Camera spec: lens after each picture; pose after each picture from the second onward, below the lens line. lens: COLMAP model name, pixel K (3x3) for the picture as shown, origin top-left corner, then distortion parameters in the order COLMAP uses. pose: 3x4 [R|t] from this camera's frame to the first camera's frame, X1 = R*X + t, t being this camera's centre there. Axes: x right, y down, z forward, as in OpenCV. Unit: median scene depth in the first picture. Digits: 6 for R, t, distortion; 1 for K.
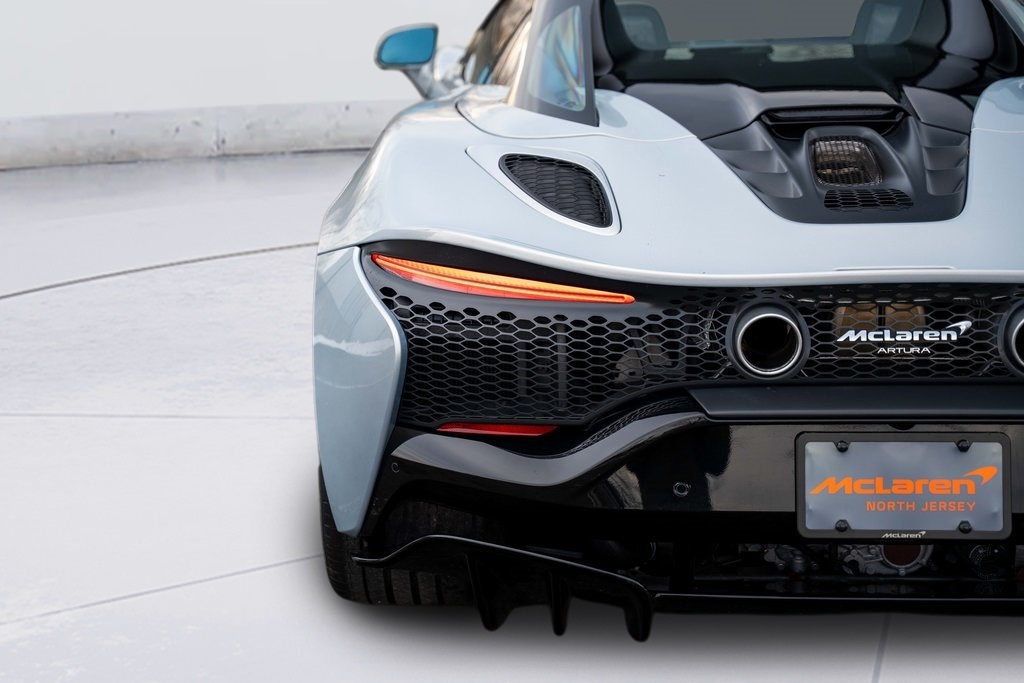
lens RADIAL K [[1775.0, 0, 512.9], [0, 1775.0, 372.4], [0, 0, 1]] dist [0.252683, -0.015977]
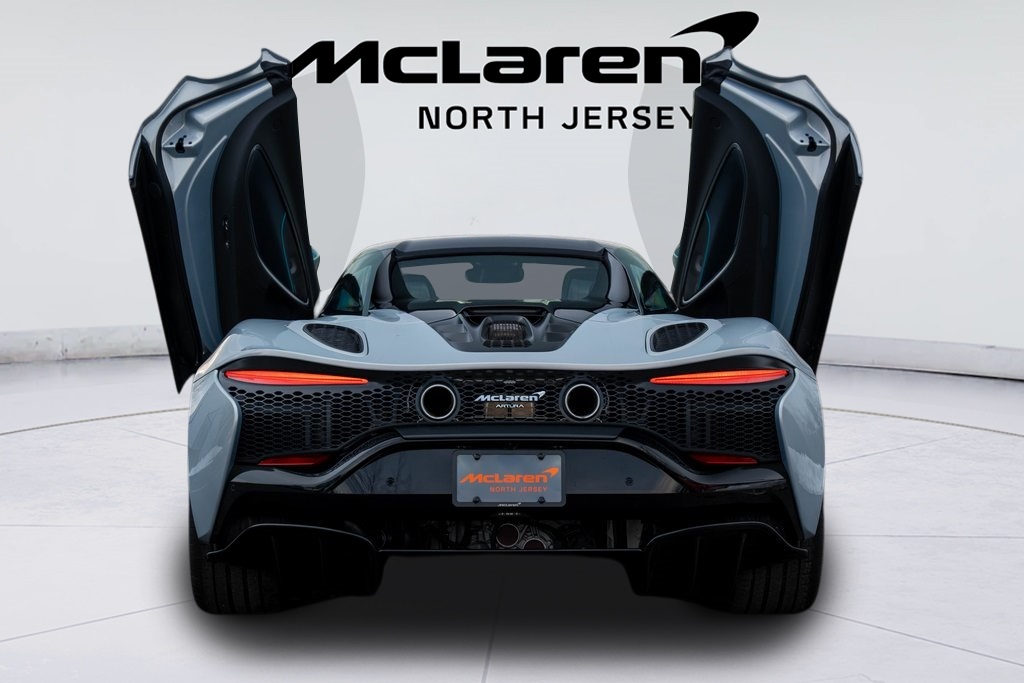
lens RADIAL K [[1974.5, 0, 512.0], [0, 1974.5, 341.5], [0, 0, 1]] dist [0.164811, 0.013159]
pose [[0.999173, 0.011048, 0.039141, 0.138863], [-0.001190, 0.969925, -0.243401, 0.418414], [-0.040652, 0.243153, 0.969136, -0.990250]]
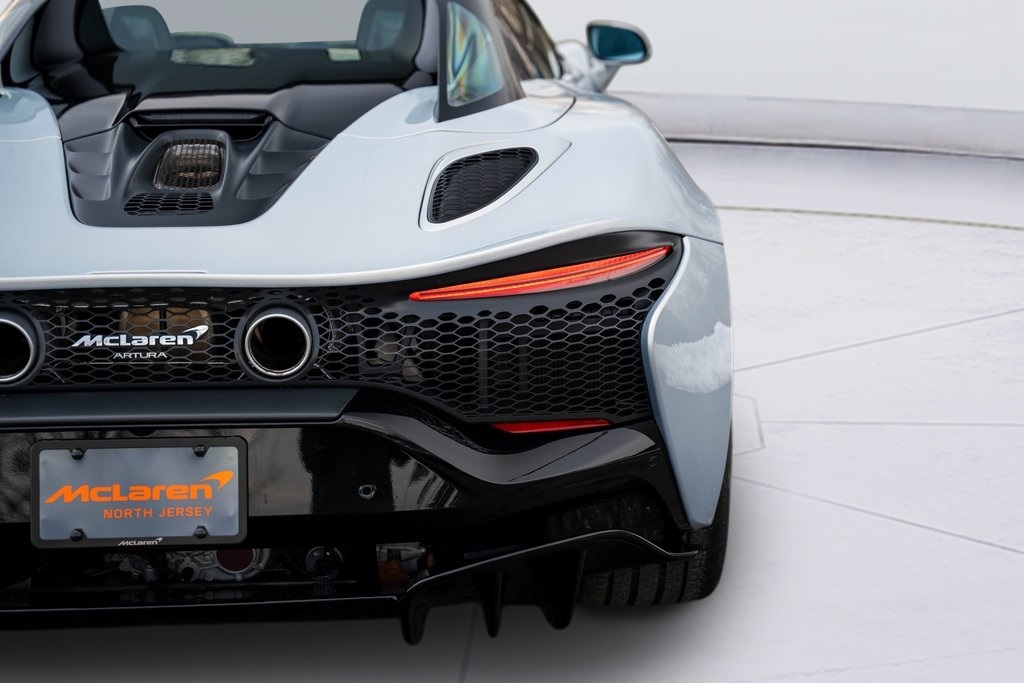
lens RADIAL K [[1776.7, 0, 512.0], [0, 1776.7, 341.5], [0, 0, 1]] dist [0.220308, 0.020593]
pose [[0.998834, -0.009164, 0.047388, 0.374220], [0.010043, 0.999781, -0.018351, 0.000380], [-0.047210, 0.018805, 0.998708, 0.003526]]
